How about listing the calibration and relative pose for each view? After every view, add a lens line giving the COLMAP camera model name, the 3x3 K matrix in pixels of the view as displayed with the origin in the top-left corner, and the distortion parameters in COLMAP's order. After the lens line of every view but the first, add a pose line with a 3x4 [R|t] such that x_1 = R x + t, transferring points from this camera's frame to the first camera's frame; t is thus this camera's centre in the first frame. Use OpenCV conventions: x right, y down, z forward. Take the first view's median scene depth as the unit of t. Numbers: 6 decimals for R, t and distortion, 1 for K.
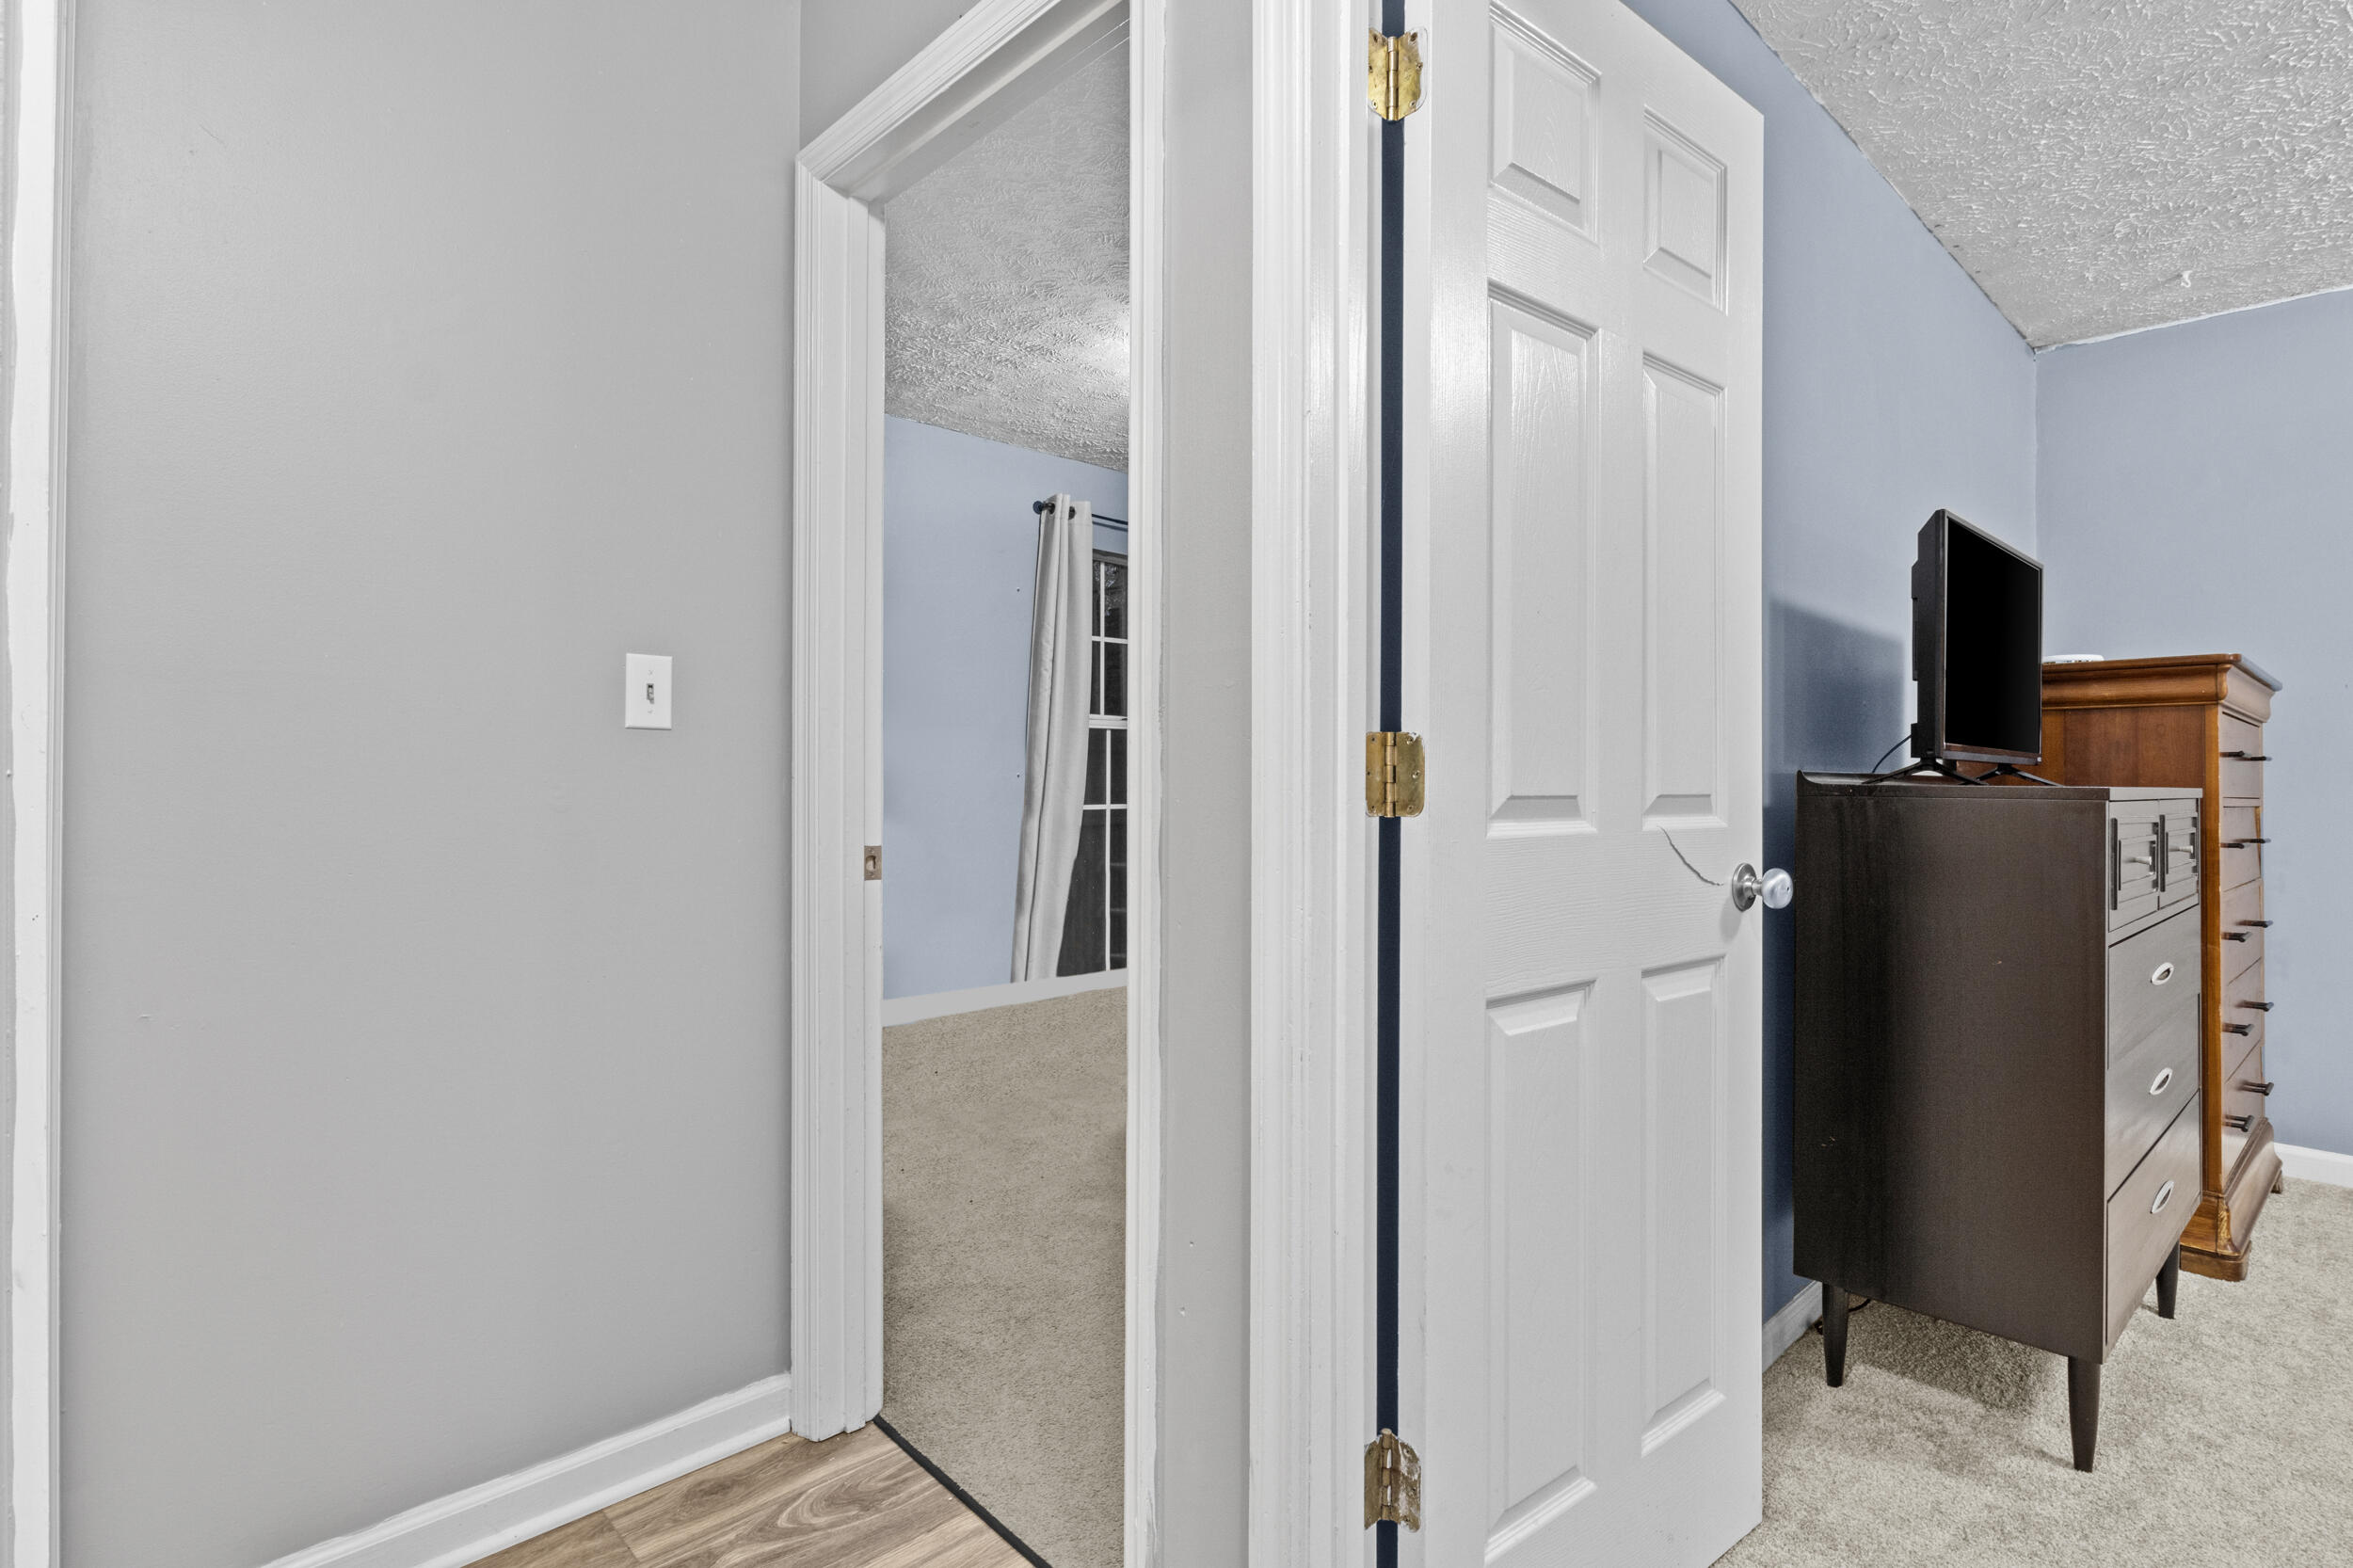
lens RADIAL K [[1189.7, 0, 1162.0], [0, 1189.7, 778.0], [0, 0, 1]] dist [-0.001343, -0.003729]
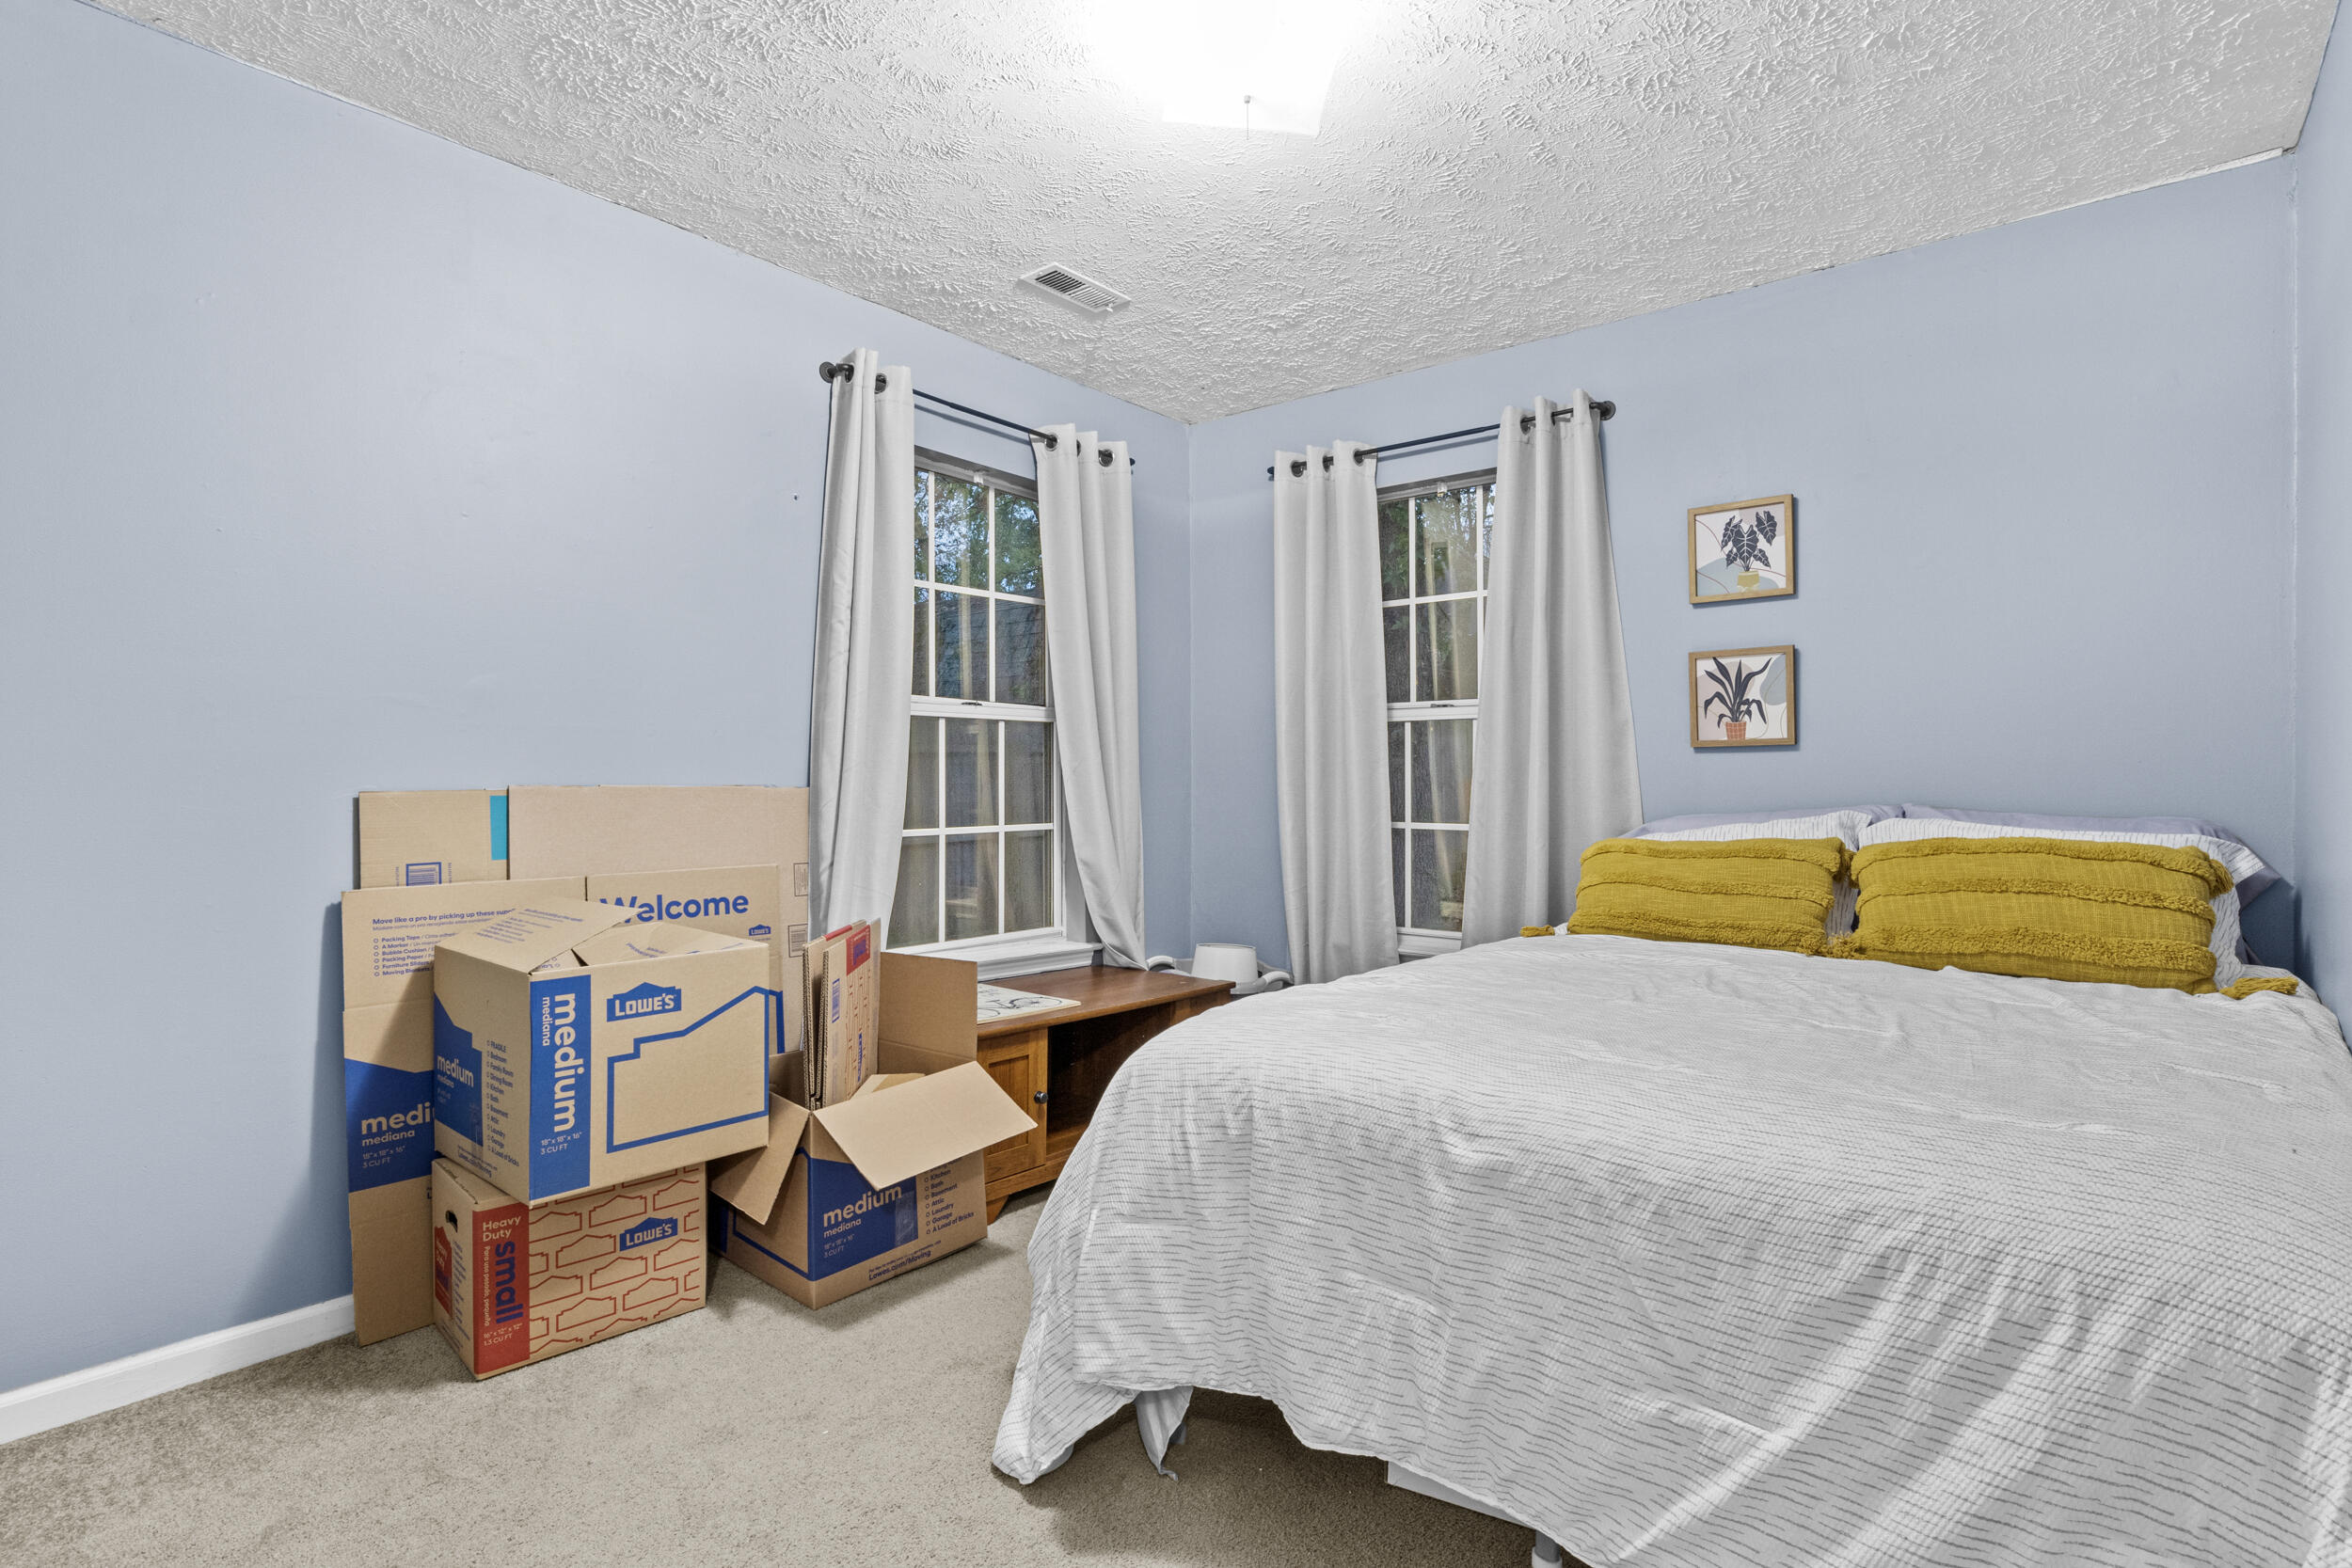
lens RADIAL K [[1189.1, 0, 1182.0], [0, 1189.1, 786.4], [0, 0, 1]] dist [-0.001343, -0.003729]
pose [[0.989063, -0.006274, 0.147362, -0.010234], [0.006998, 0.999966, -0.004395, 0.001717], [-0.147330, 0.005378, 0.989073, 0.334402]]
